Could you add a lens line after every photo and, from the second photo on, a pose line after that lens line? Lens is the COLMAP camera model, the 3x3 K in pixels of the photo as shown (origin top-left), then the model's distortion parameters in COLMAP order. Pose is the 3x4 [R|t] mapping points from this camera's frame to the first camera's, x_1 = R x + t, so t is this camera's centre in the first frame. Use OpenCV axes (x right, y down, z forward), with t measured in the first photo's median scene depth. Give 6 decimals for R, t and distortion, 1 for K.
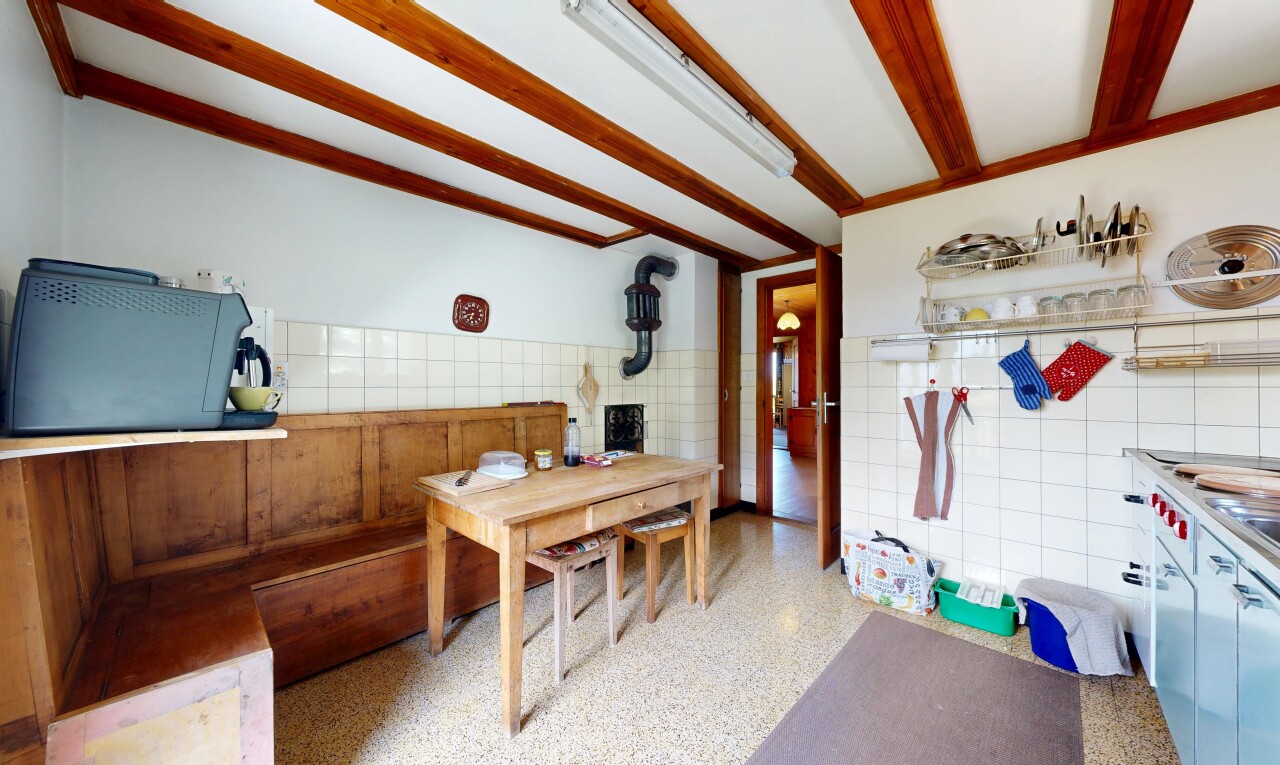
lens RADIAL K [[431.1, 0, 640.0], [0, 431.1, 382.5], [0, 0, 1]] dist [0.000117, 0.000036]
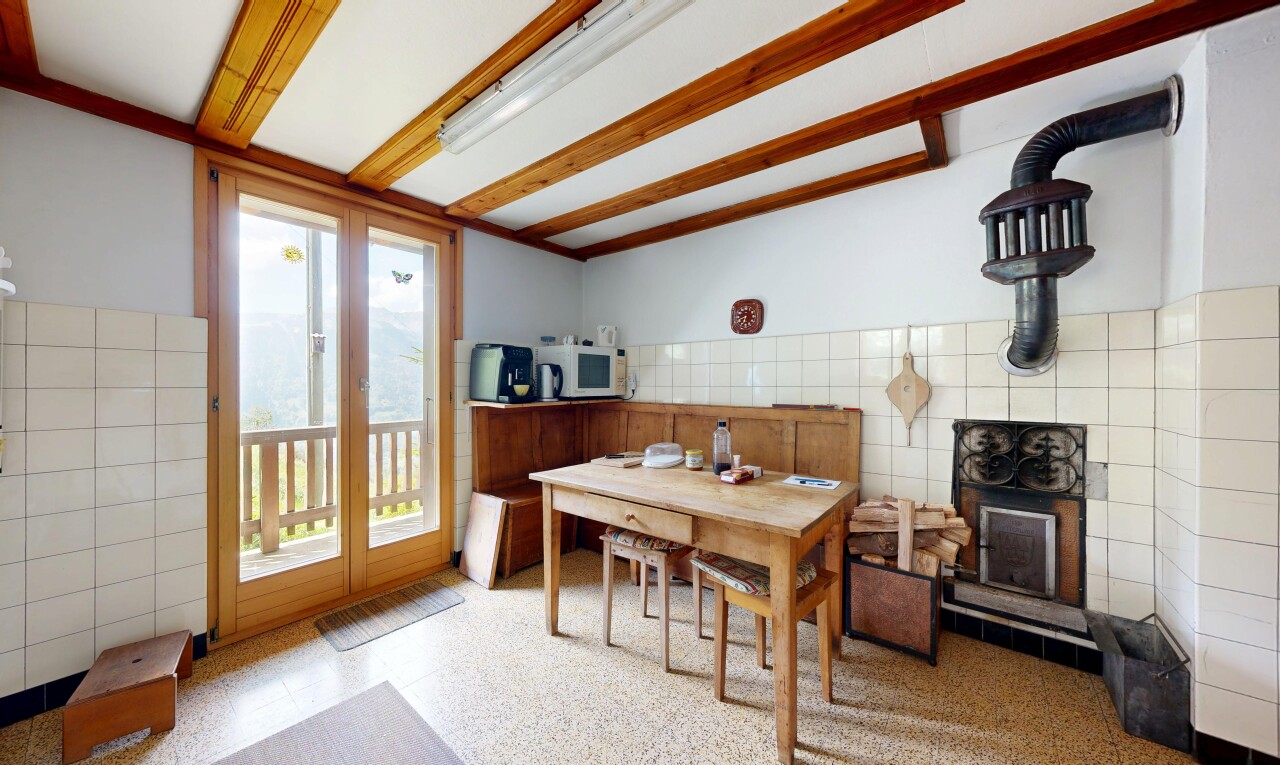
lens RADIAL K [[431.1, 0, 640.0], [0, 431.1, 382.5], [0, 0, 1]] dist [0.000117, 0.000036]
pose [[0.086777, -0.004972, -0.996215, 0.571922], [0.002871, 0.999985, -0.004741, 0.004047], [0.996224, -0.002449, 0.086790, 0.591848]]
